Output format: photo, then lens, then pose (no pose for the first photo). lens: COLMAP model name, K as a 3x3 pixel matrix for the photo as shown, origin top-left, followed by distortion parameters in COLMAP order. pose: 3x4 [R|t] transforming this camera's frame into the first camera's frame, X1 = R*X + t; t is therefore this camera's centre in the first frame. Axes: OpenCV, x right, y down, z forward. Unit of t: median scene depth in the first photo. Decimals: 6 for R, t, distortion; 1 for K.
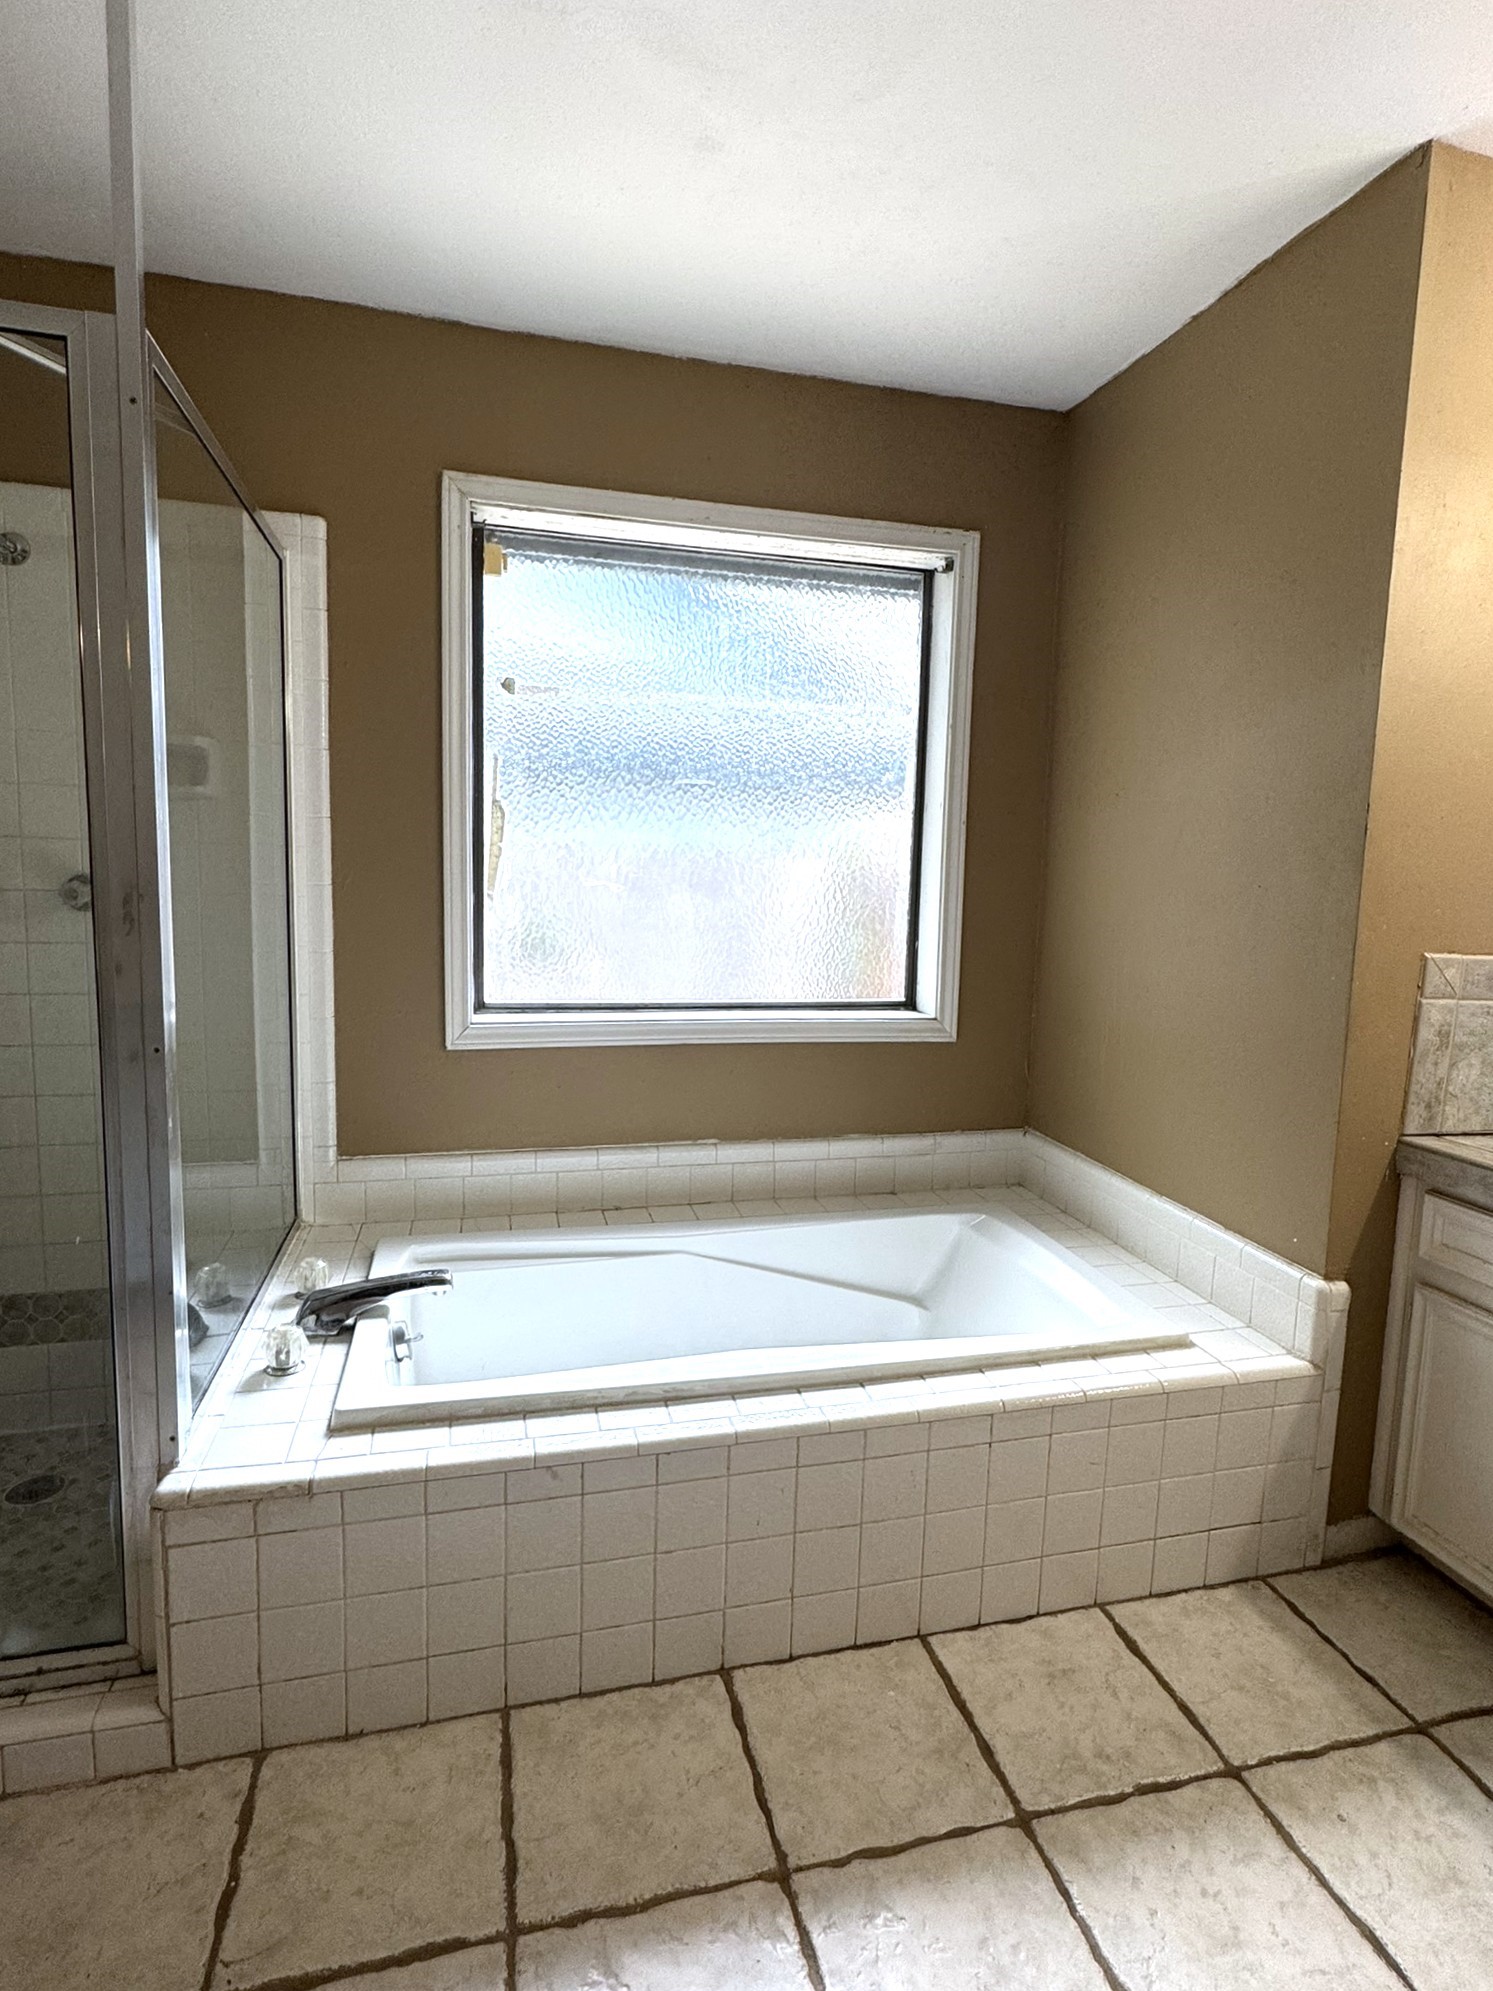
lens RADIAL K [[1007.2, 0, 748.8], [0, 1007.2, 993.3], [0, 0, 1]] dist [-0.002944, -0.001376]
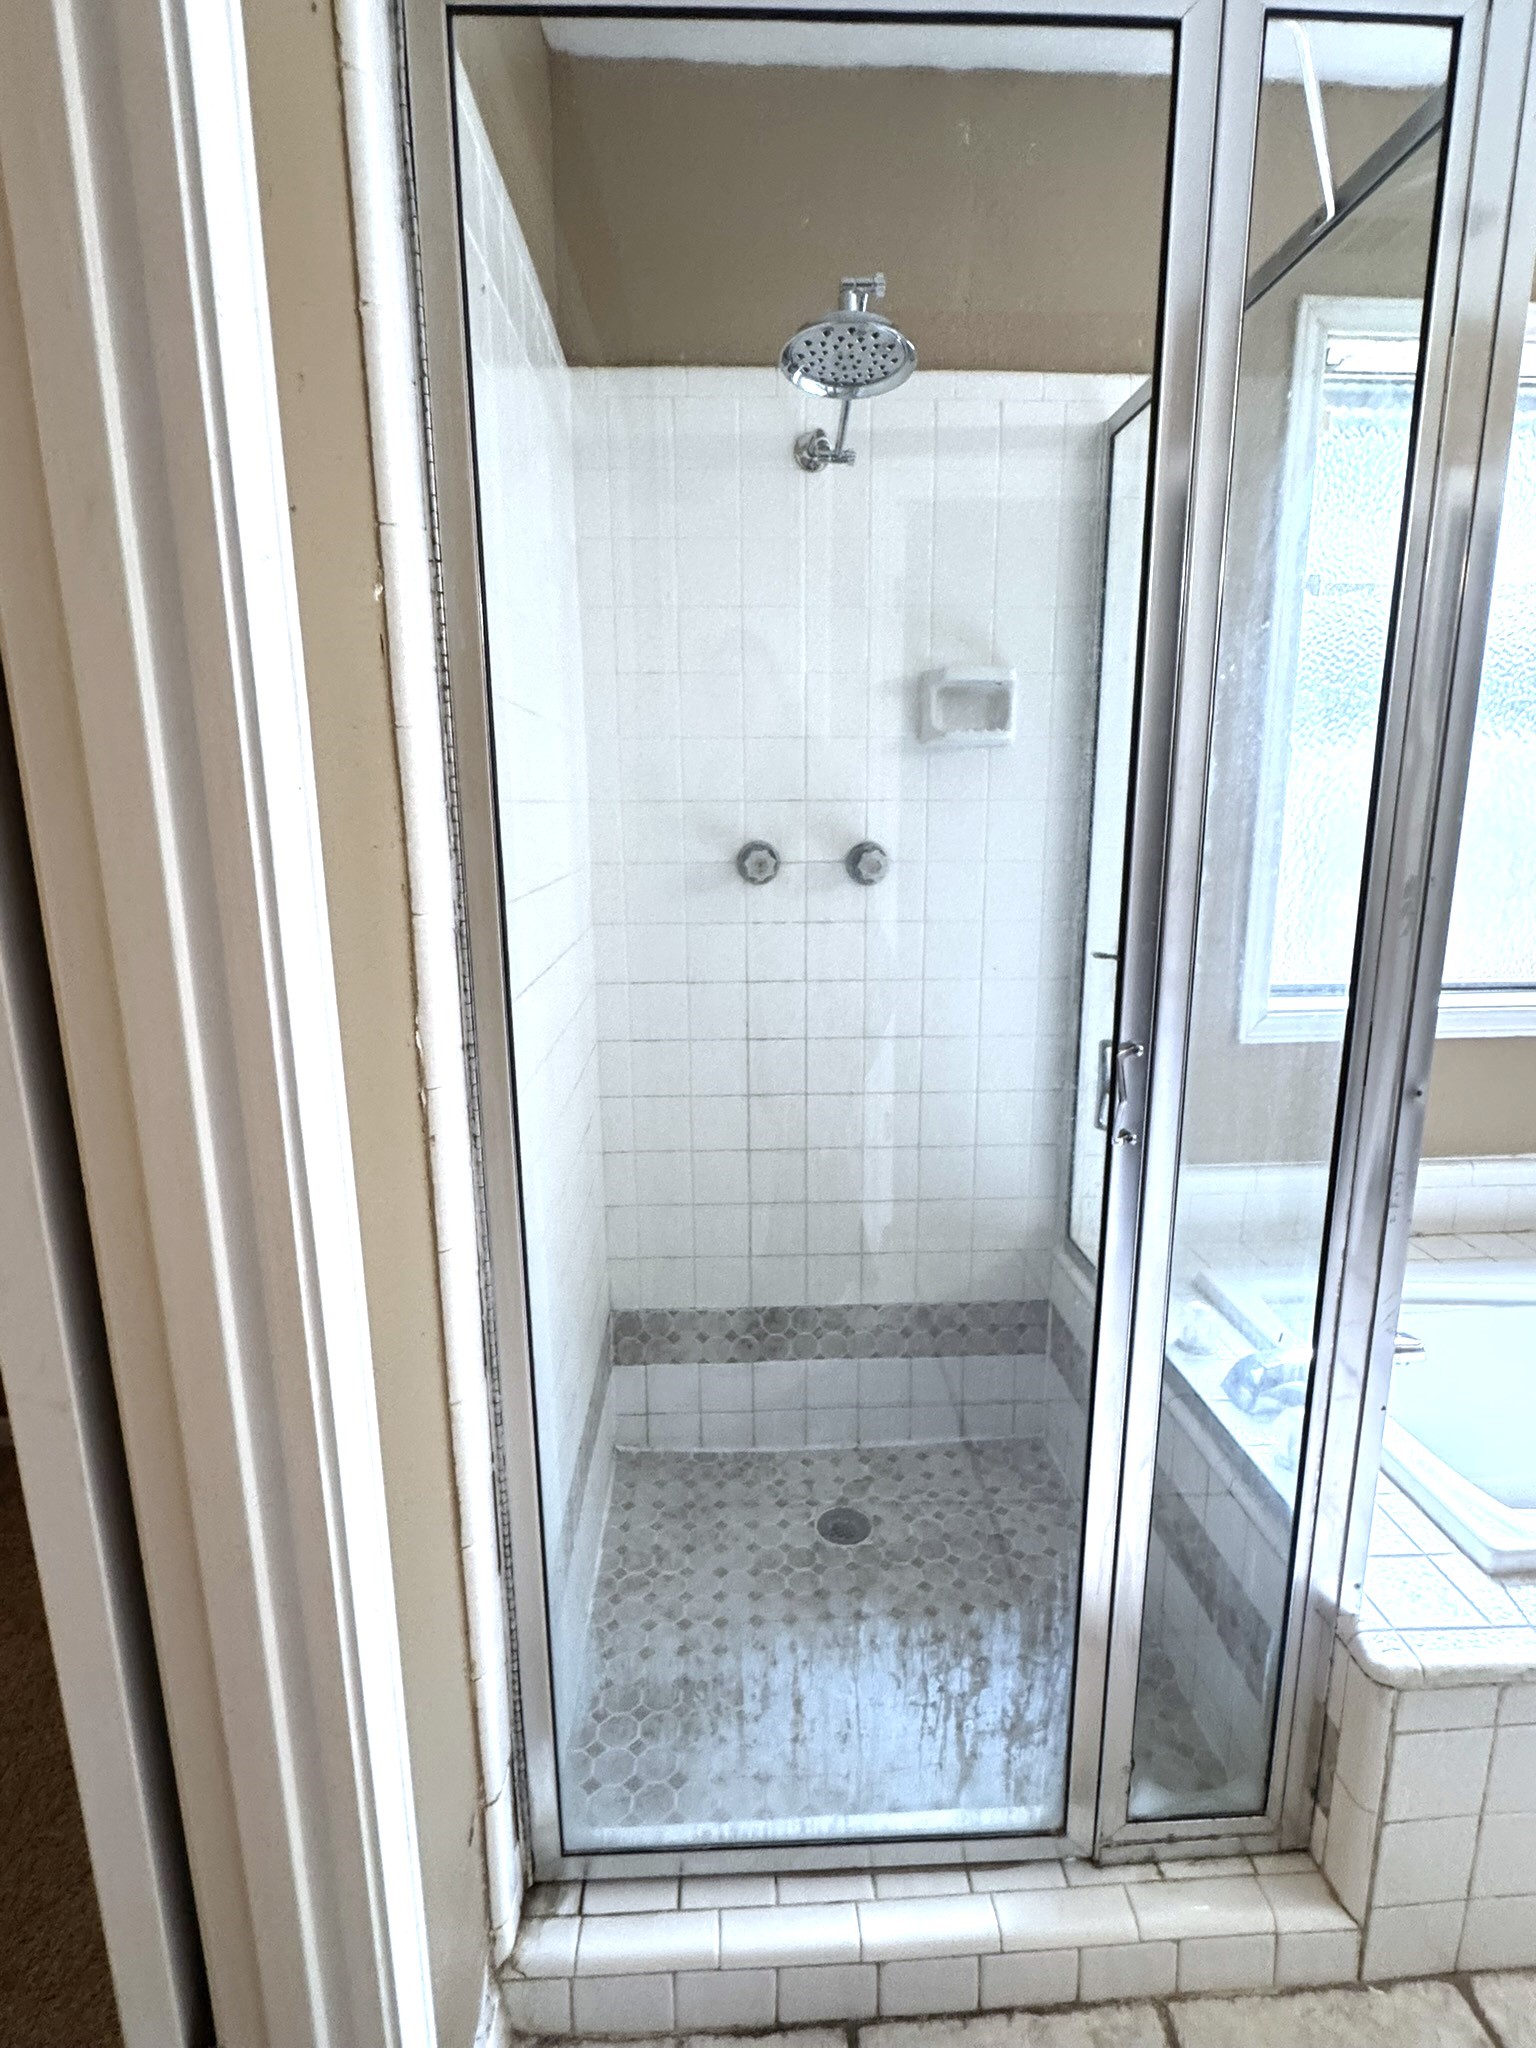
lens RADIAL K [[1010.1, 0, 768.0], [0, 1010.1, 1024.0], [0, 0, 1]] dist [0.000099, 0.000171]
pose [[0.981529, 0.011713, -0.190957, -0.879111], [0.005905, 0.995794, 0.091431, -0.063783], [0.191224, -0.090870, 0.977331, 0.190619]]
